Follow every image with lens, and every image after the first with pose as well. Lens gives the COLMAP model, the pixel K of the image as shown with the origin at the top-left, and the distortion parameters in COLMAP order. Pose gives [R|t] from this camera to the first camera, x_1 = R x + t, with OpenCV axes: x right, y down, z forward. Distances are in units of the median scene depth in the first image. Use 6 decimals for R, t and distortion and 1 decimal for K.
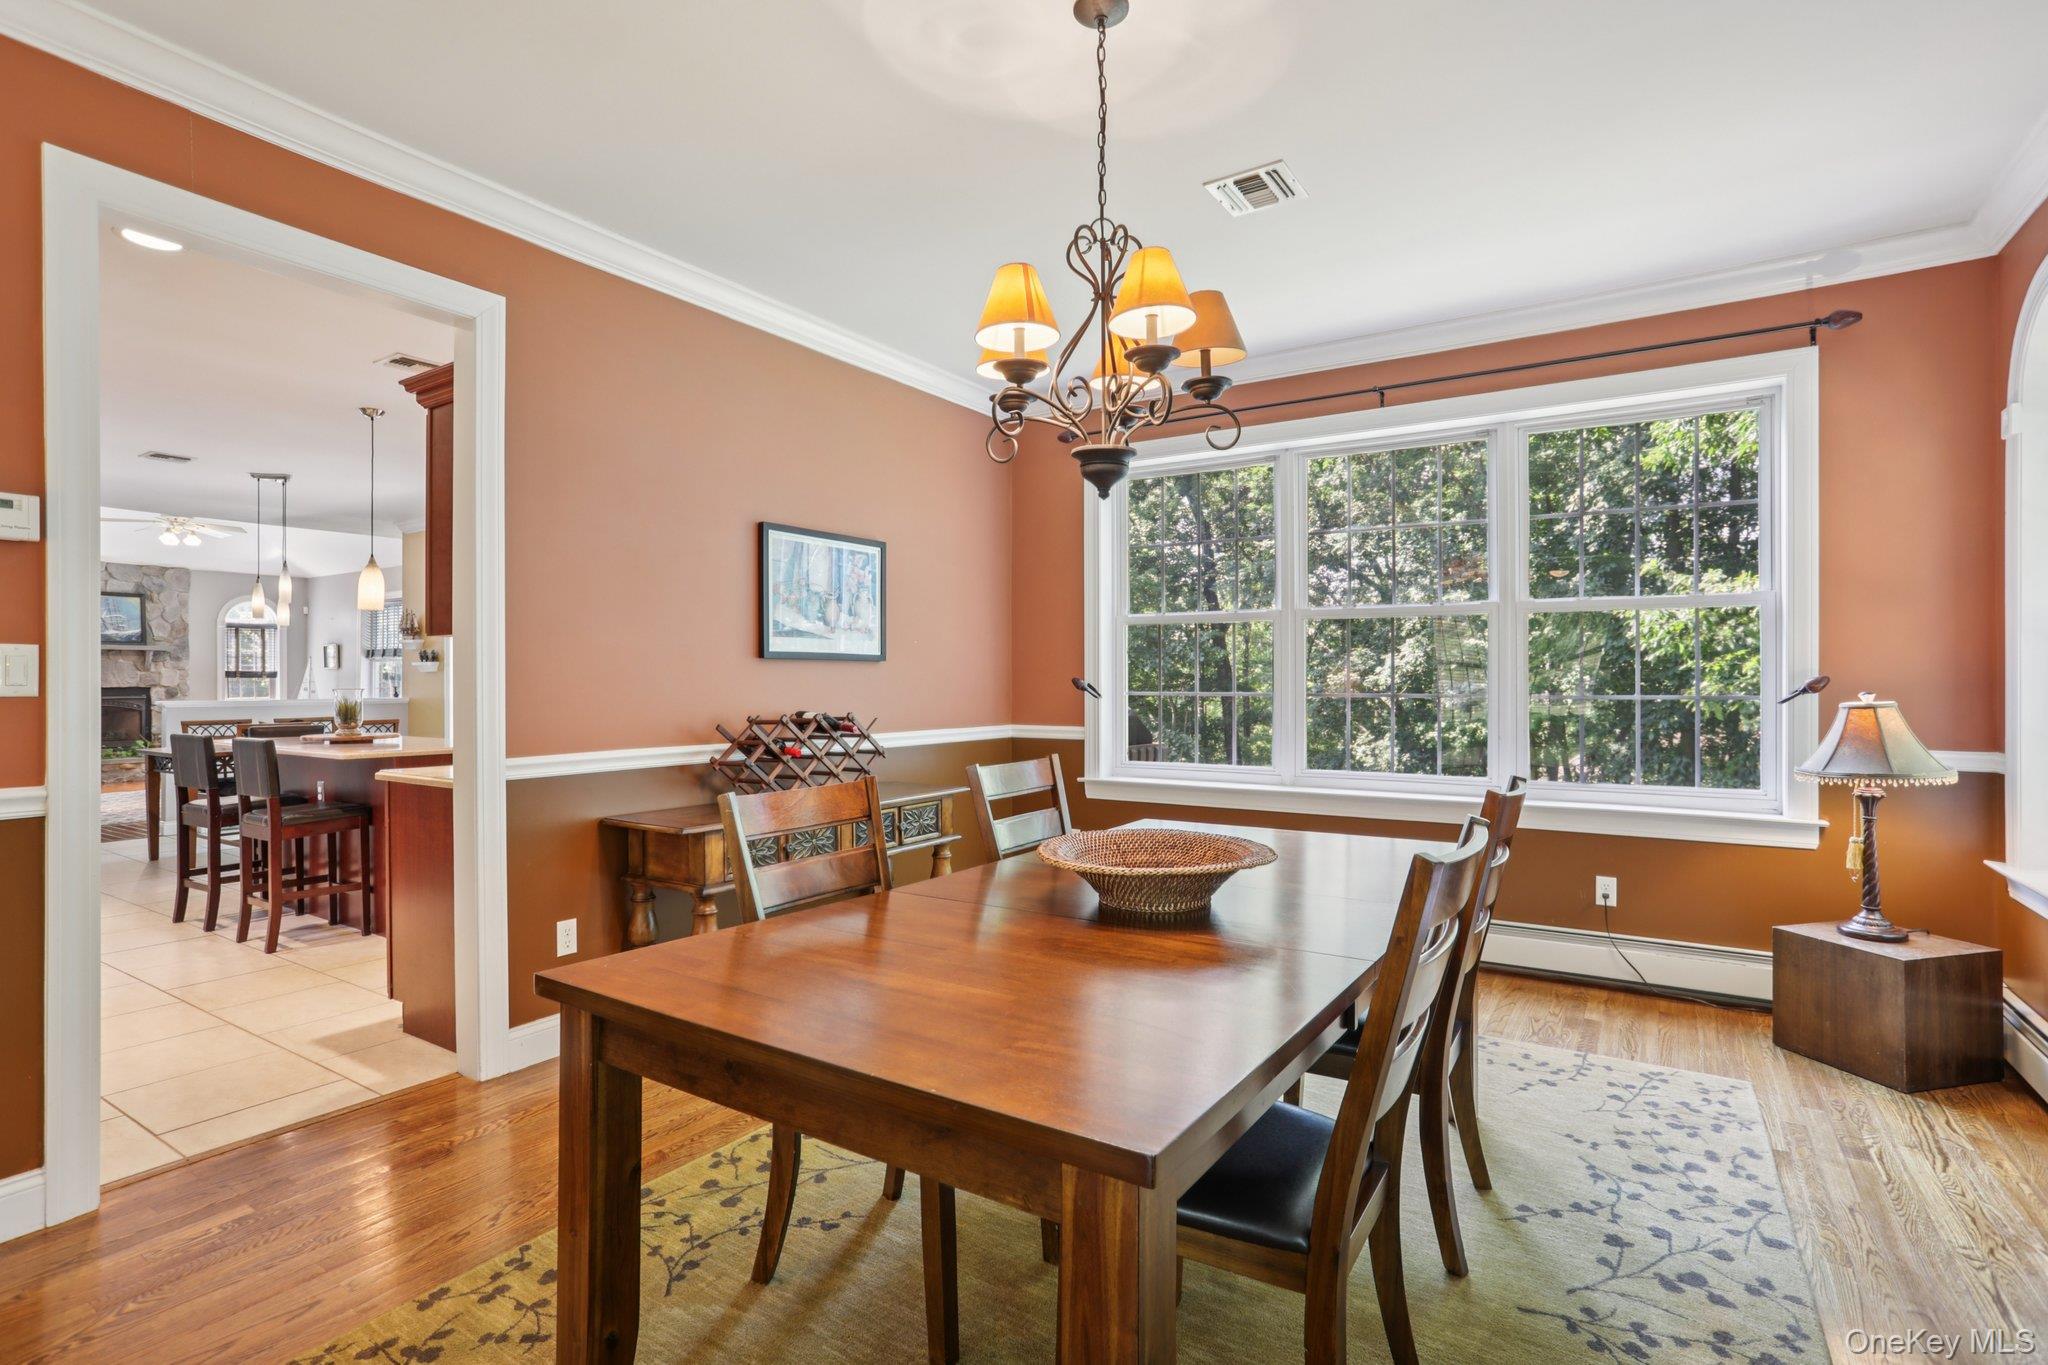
lens RADIAL K [[988.0, 0, 1036.2], [0, 988.0, 685.1], [0, 0, 1]] dist [-0.016148, 0.005069]
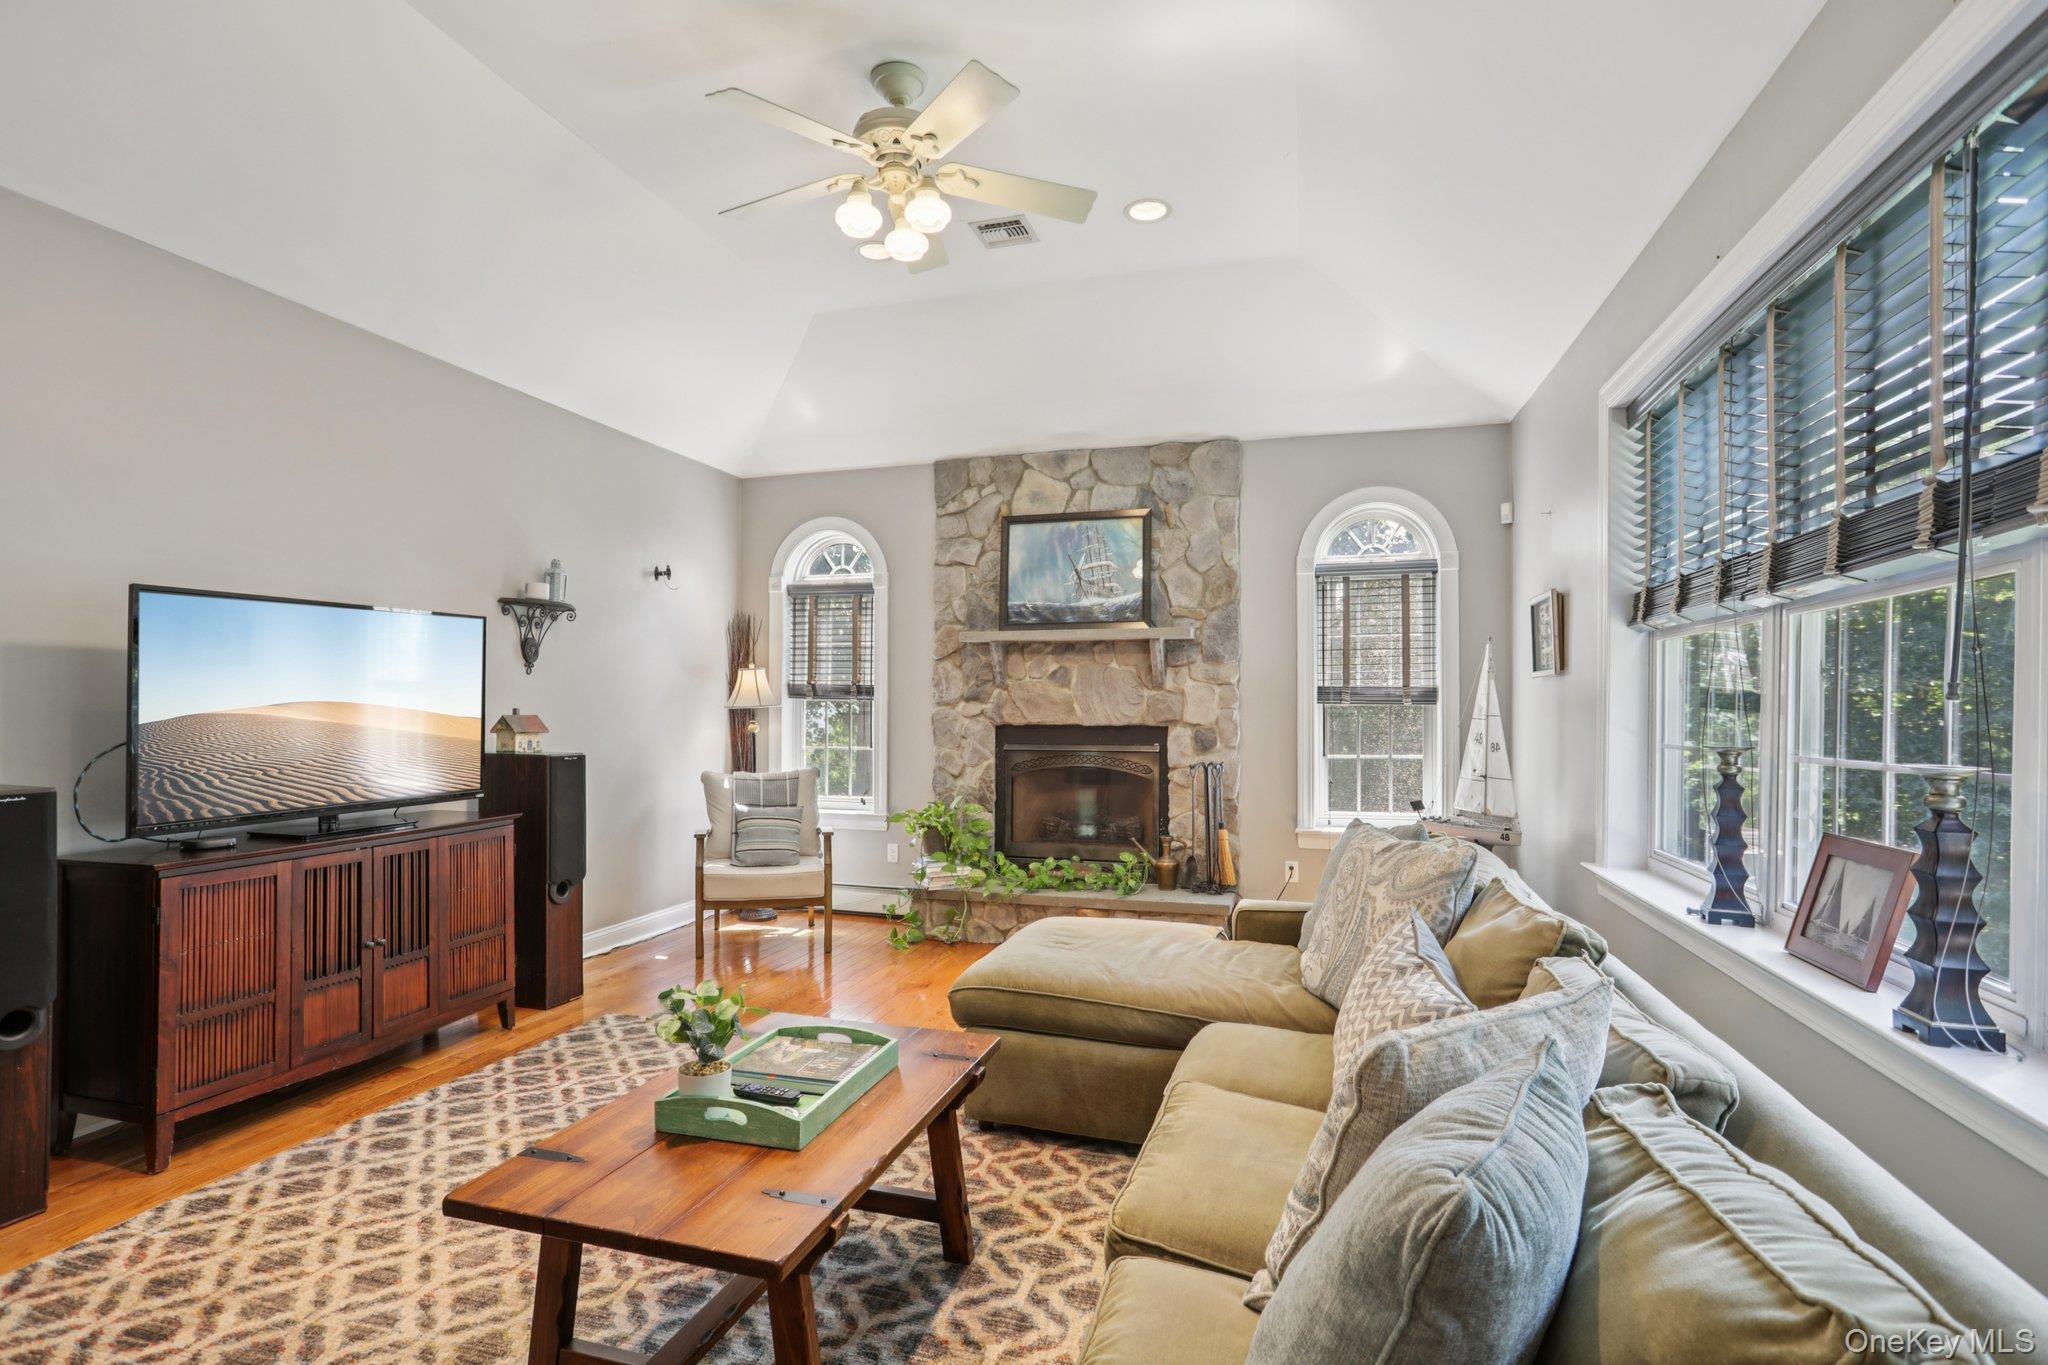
lens RADIAL K [[988.0, 0, 1033.9], [0, 988.0, 694.0], [0, 0, 1]] dist [-0.016148, 0.005069]
pose [[0.309554, -0.006286, -0.950861, -0.508179], [-0.006187, 0.999944, -0.008624, -0.007643], [0.950862, 0.008552, 0.309497, 0.805094]]
